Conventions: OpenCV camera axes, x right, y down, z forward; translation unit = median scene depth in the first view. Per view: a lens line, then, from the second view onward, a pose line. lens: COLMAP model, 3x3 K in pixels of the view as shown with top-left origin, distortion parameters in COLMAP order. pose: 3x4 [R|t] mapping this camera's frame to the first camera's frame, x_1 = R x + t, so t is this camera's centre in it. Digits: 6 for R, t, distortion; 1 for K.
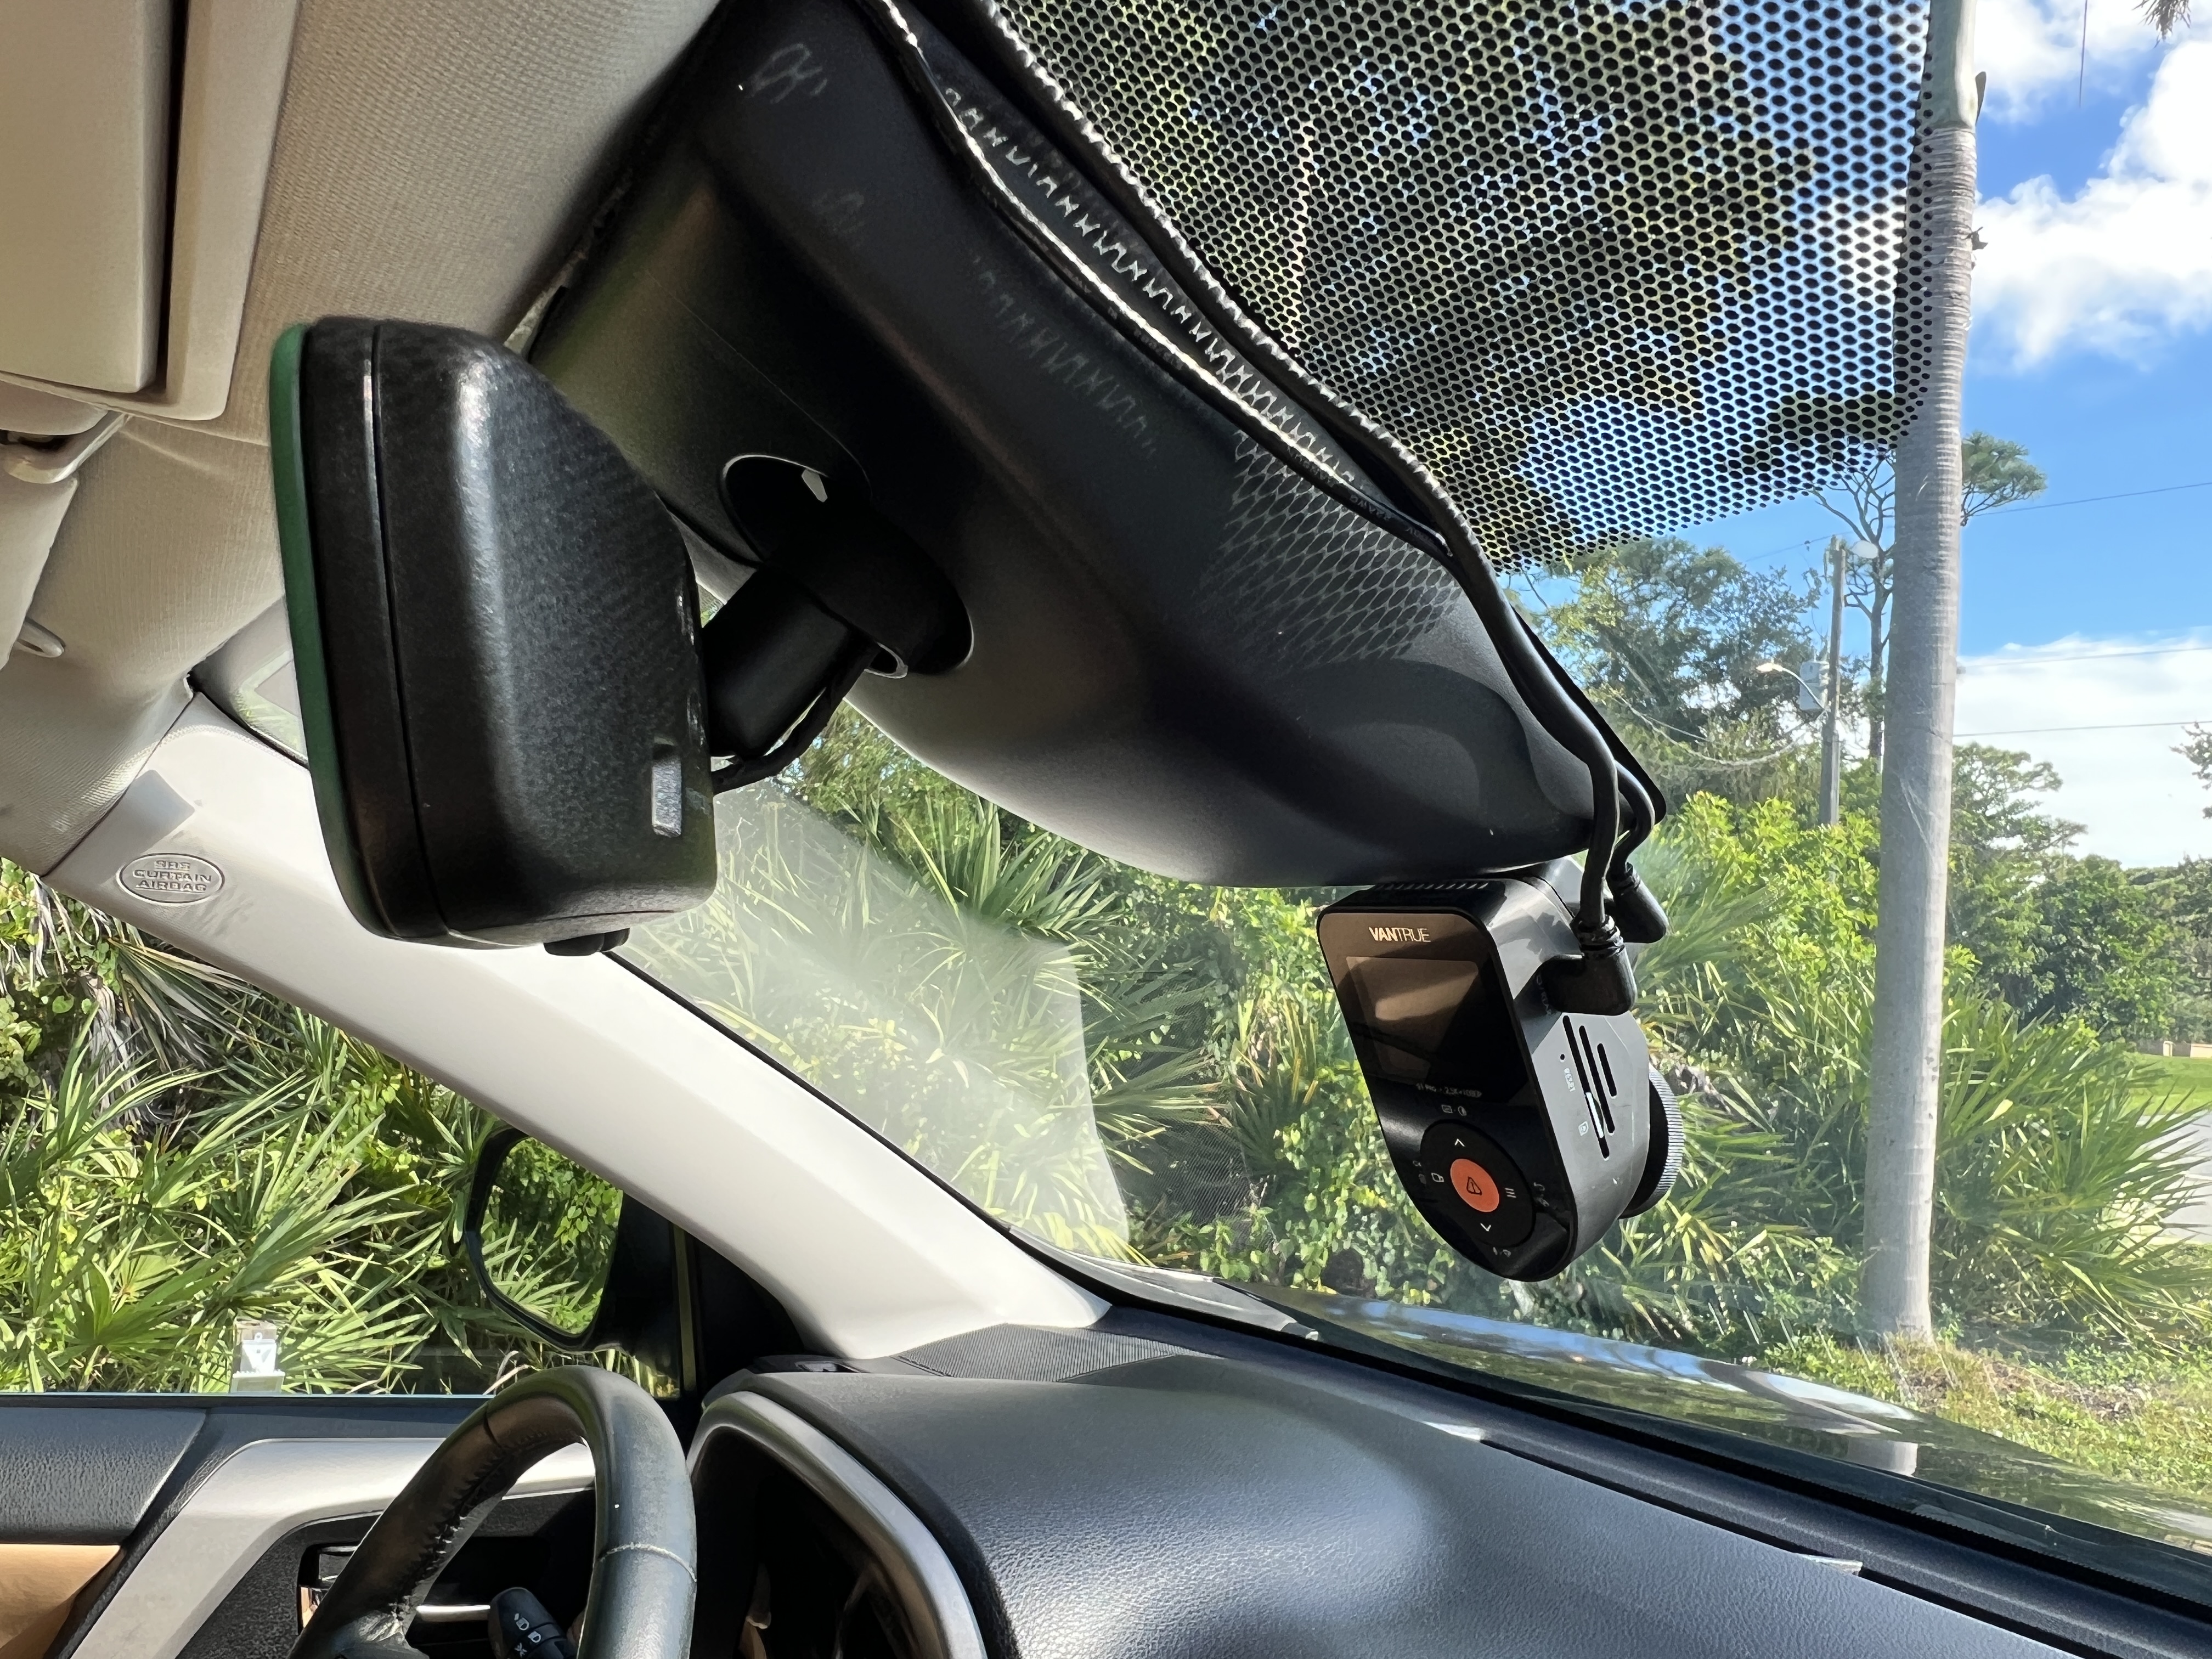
lens RADIAL K [[1621.7, 0, 1104.3], [0, 1621.7, 855.3], [0, 0, 1]] dist [0.006708, -0.002766]
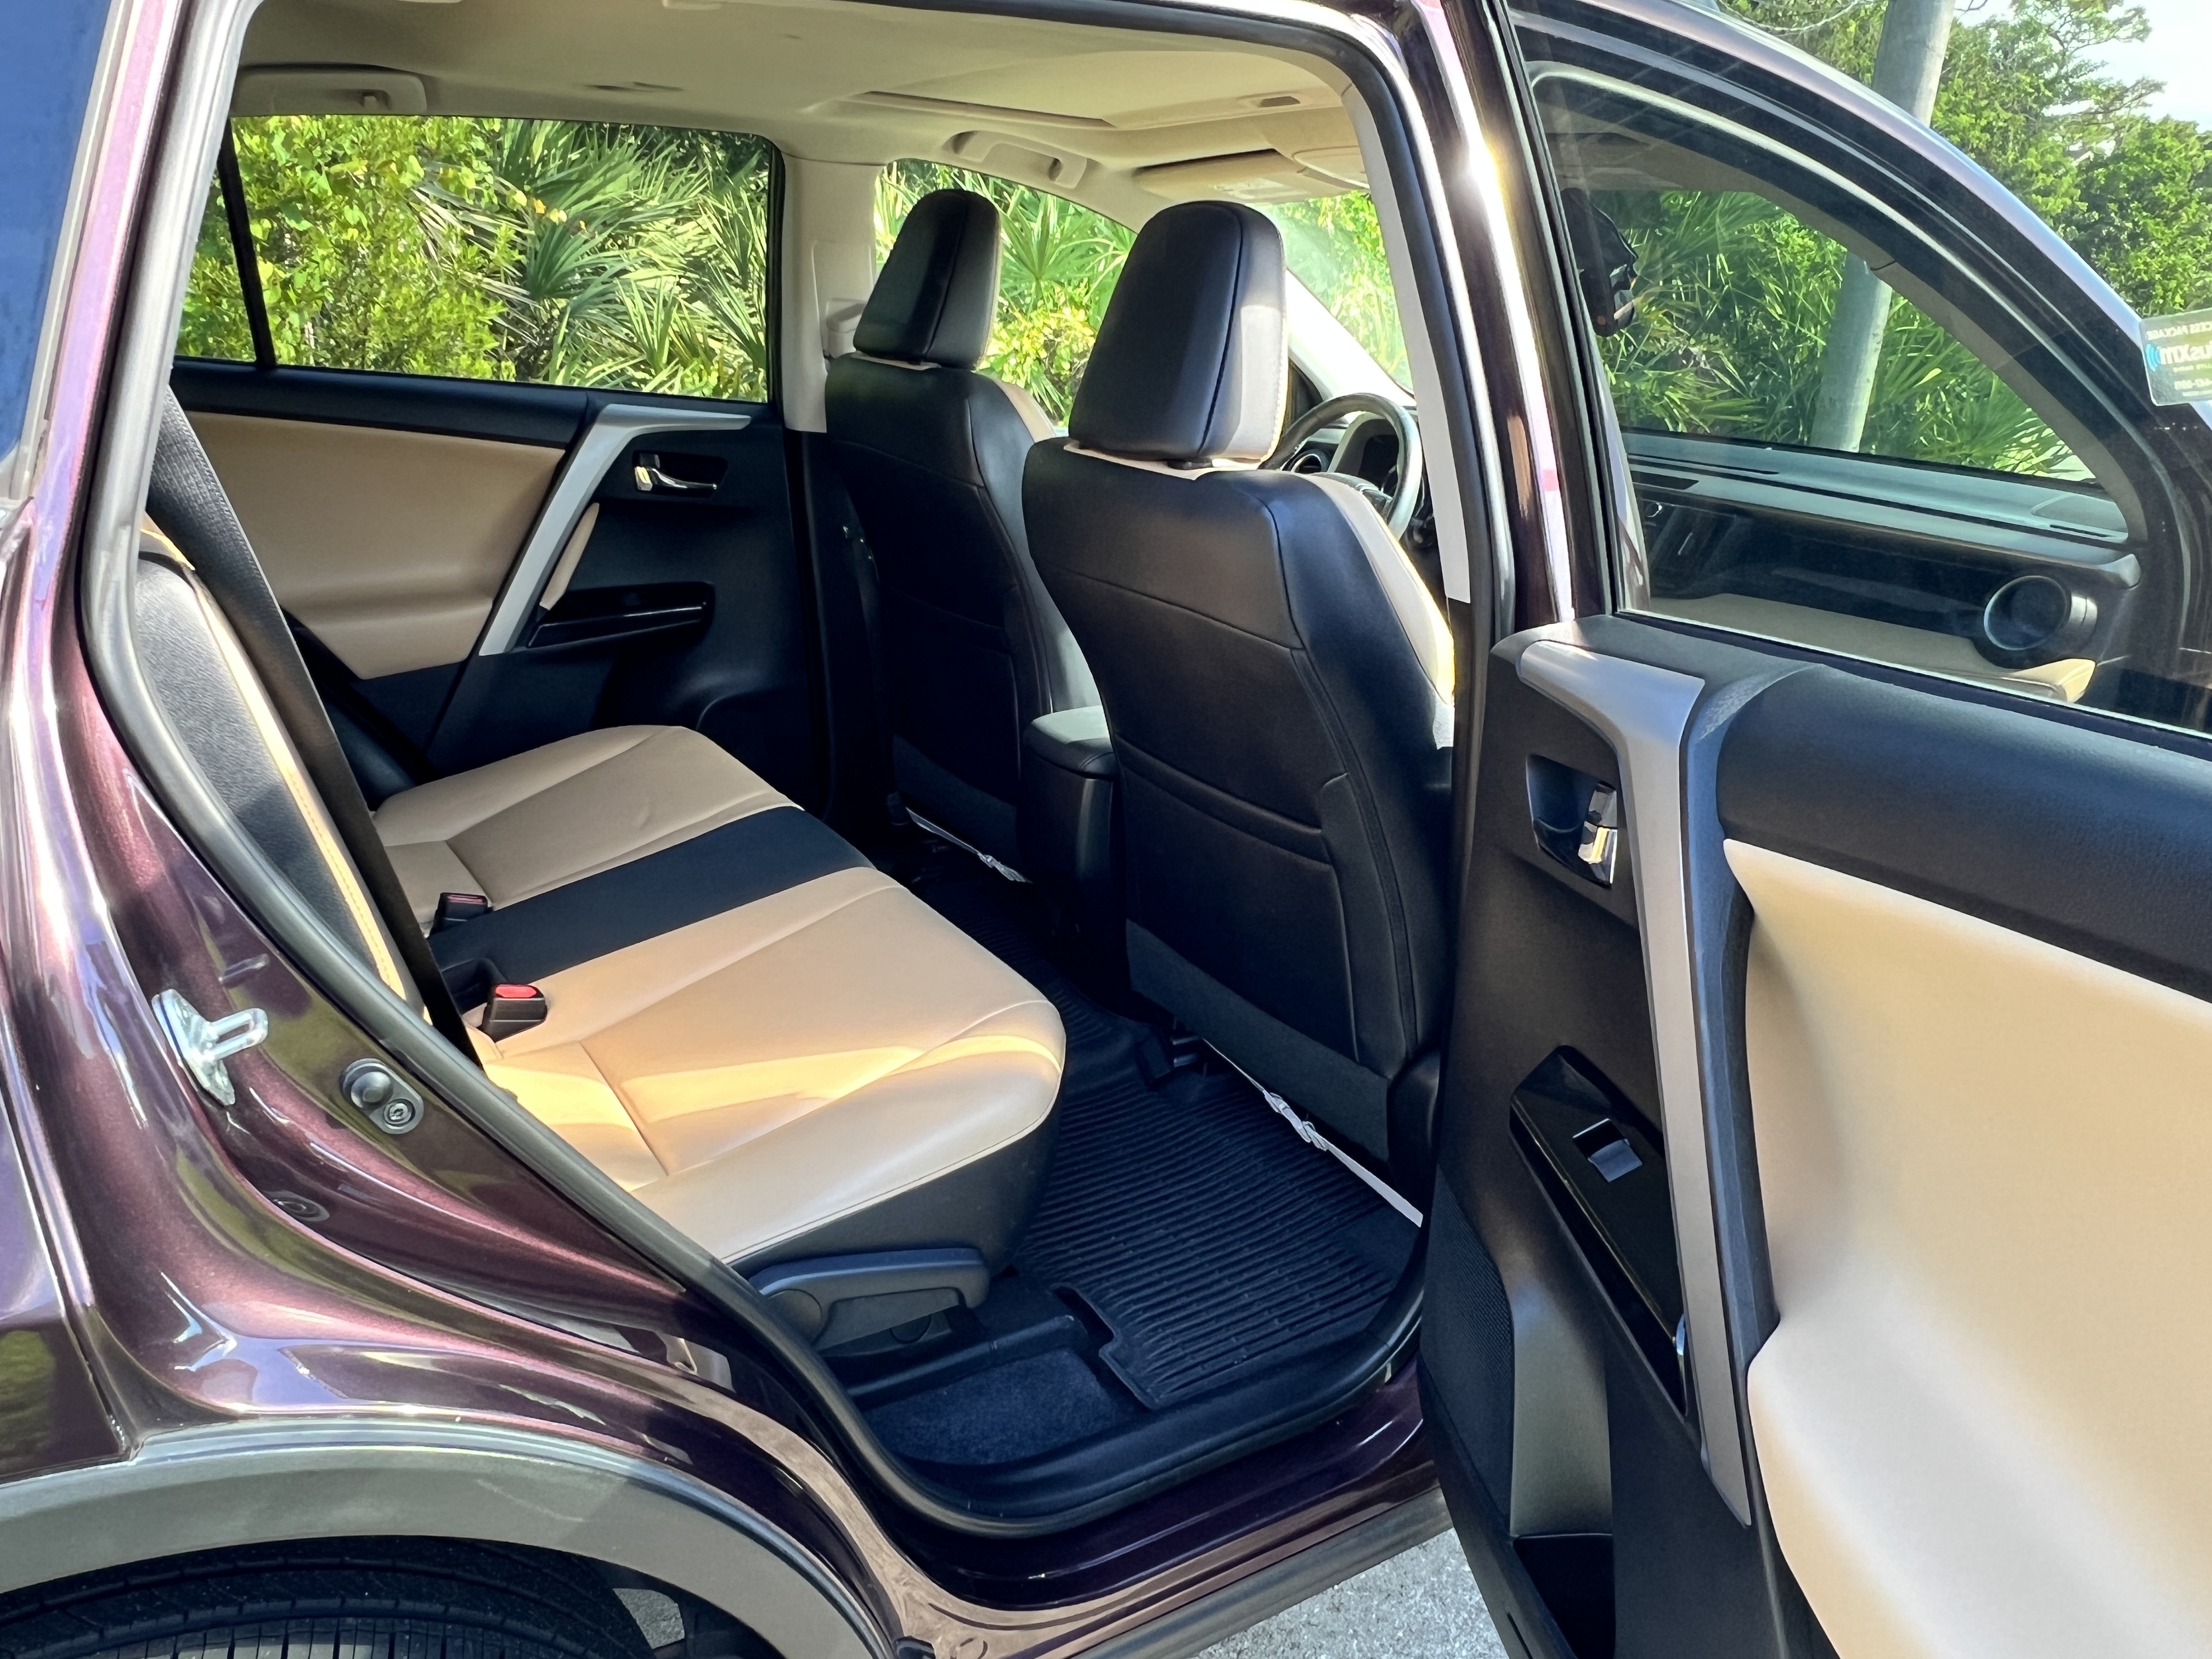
lens RADIAL K [[1621.7, 0, 1104.3], [0, 1621.7, 855.3], [0, 0, 1]] dist [0.006708, -0.002766]
pose [[0.999865, -0.016313, -0.001857, -0.093417], [0.015659, 0.913520, 0.406492, -0.026194], [-0.004935, -0.406467, 0.913652, -0.302630]]
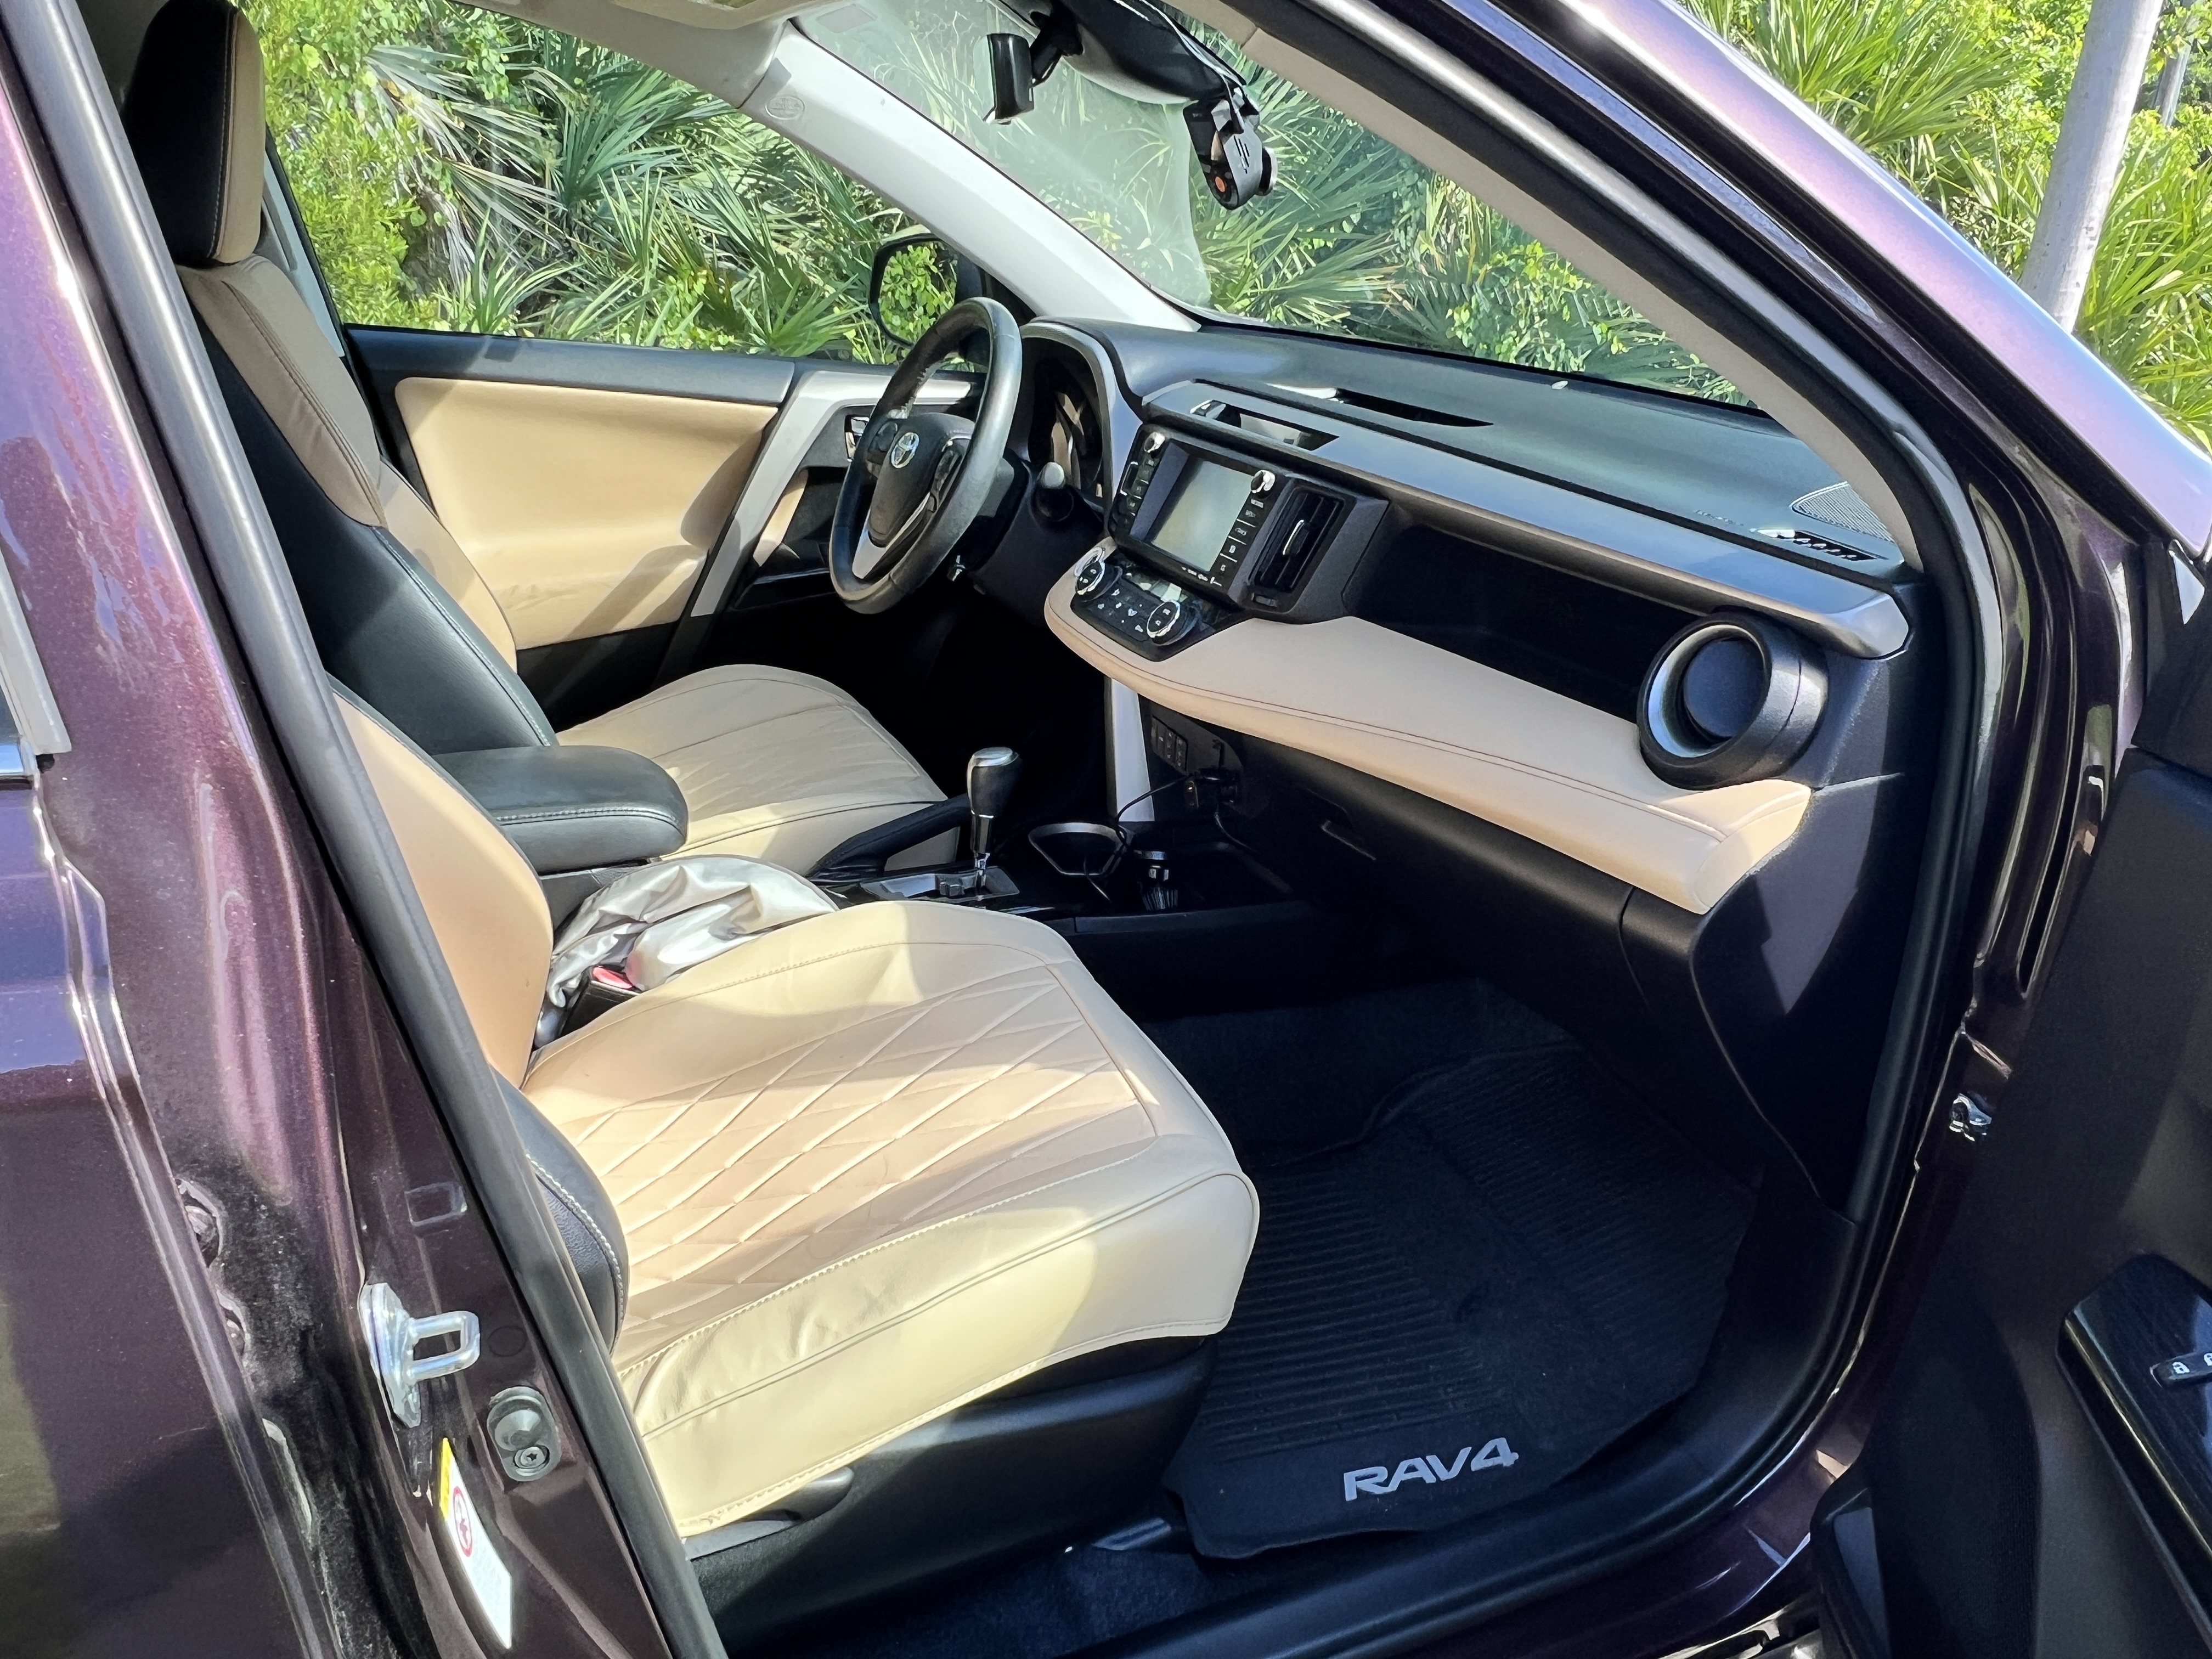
lens RADIAL K [[1618.9, 0, 1105.4], [0, 1618.9, 869.3], [0, 0, 1]] dist [-0.095957, 0.143621]
pose [[0.990480, 0.032528, -0.133759, 0.029746], [0.033172, 0.886648, 0.461254, -0.006833], [0.133601, -0.461299, 0.877128, -0.182925]]
